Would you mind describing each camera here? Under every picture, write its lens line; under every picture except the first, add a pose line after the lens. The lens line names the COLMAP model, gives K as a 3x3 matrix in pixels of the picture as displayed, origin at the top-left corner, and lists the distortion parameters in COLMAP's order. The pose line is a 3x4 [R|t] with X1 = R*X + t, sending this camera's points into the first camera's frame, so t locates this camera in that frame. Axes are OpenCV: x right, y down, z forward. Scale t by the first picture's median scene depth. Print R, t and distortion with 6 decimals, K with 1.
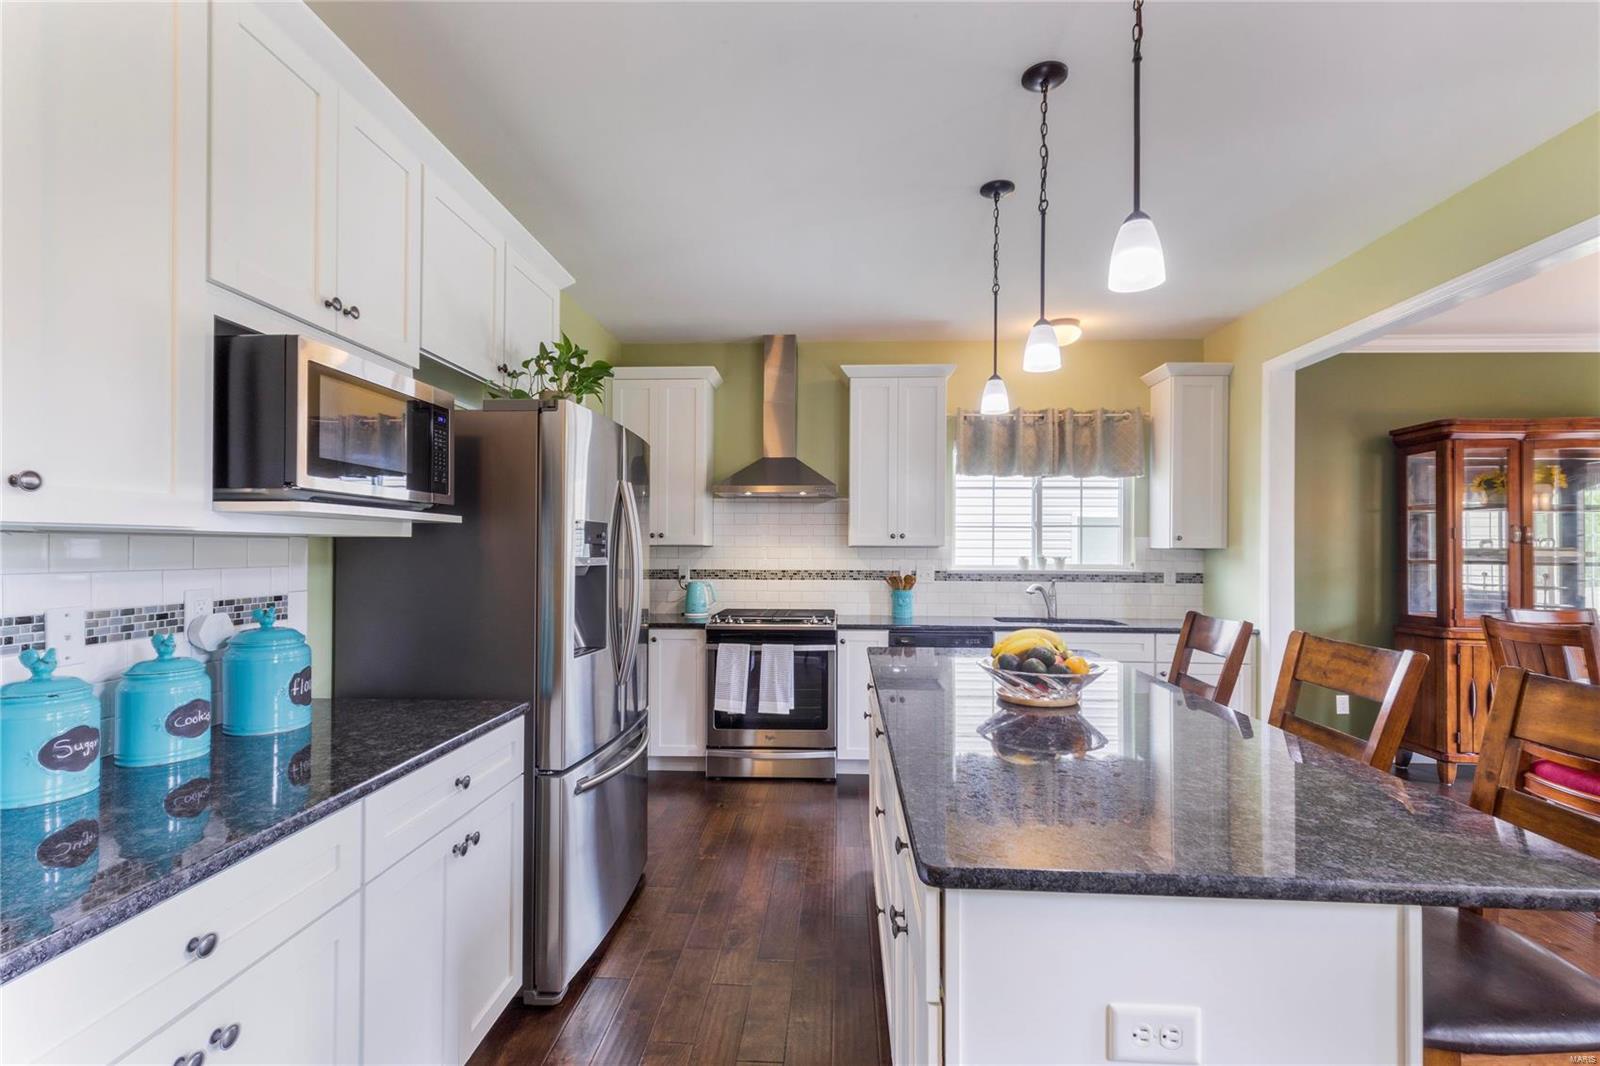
lens RADIAL K [[702.7, 0, 803.8], [0, 702.7, 545.1], [0, 0, 1]] dist [0.004786, -0.000392]
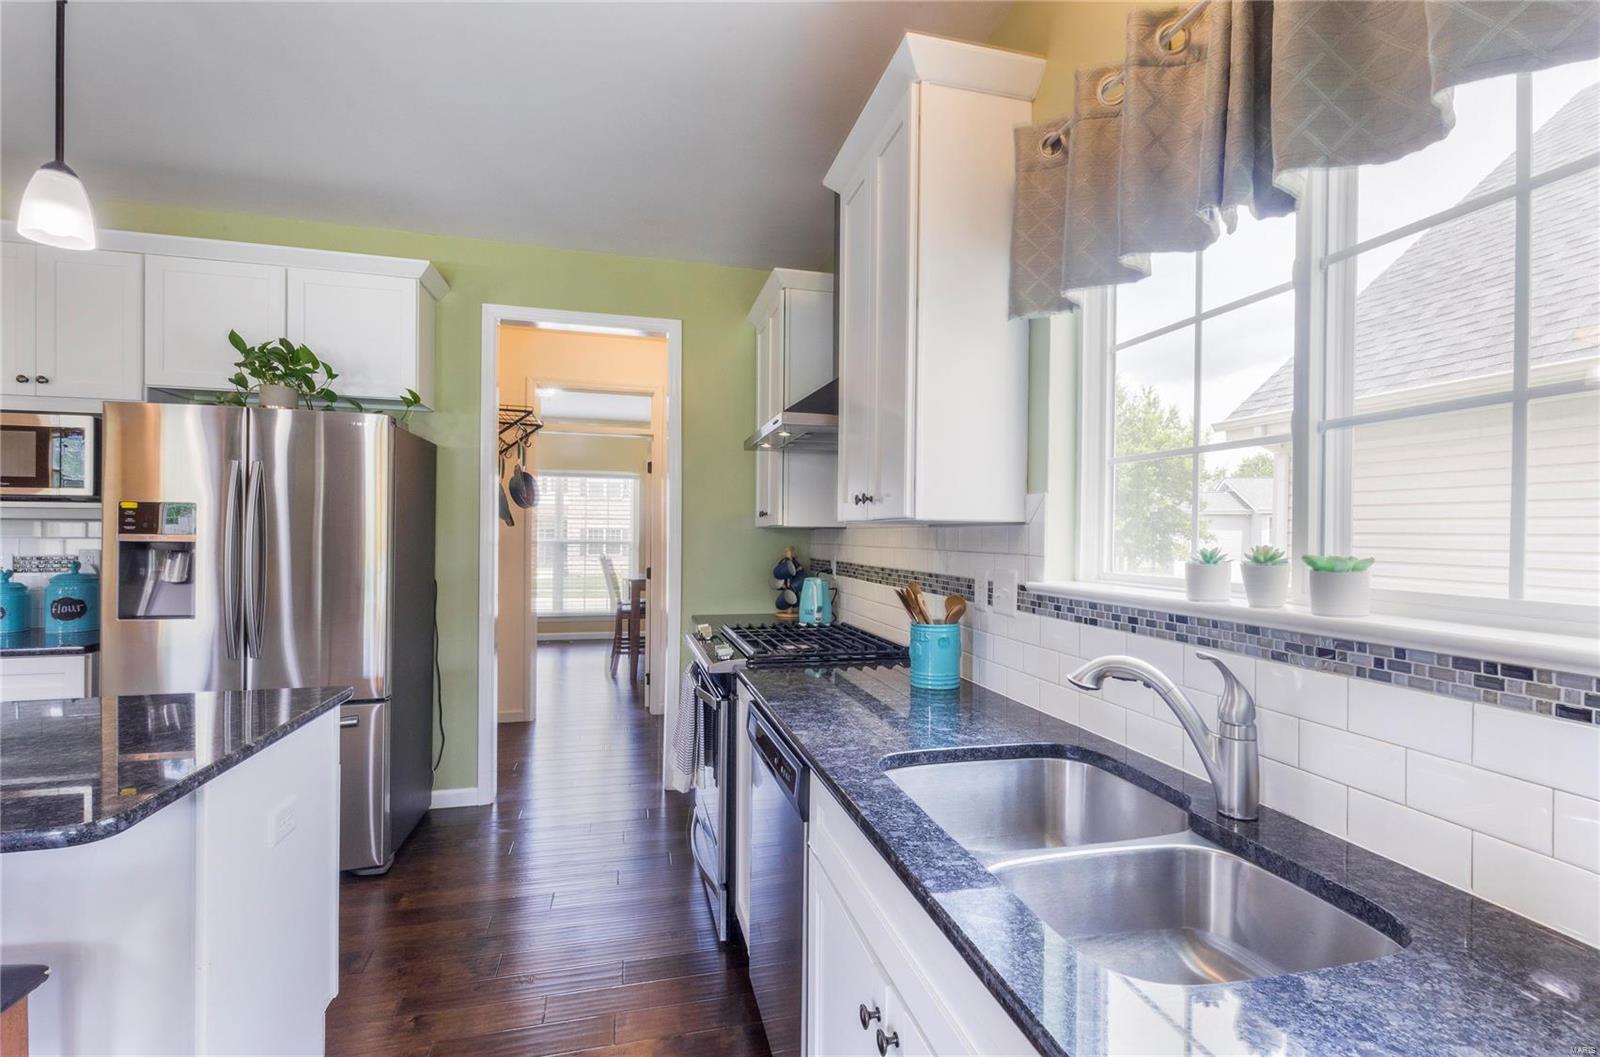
lens RADIAL K [[715.6, 0, 799.9], [0, 715.6, 536.1], [0, 0, 1]] dist [0.000898, 0.000081]
pose [[0.298392, -0.001158, -0.954443, 0.530843], [0.001009, 0.999999, -0.000898, 0.010468], [0.954443, -0.000695, 0.298393, 0.780852]]
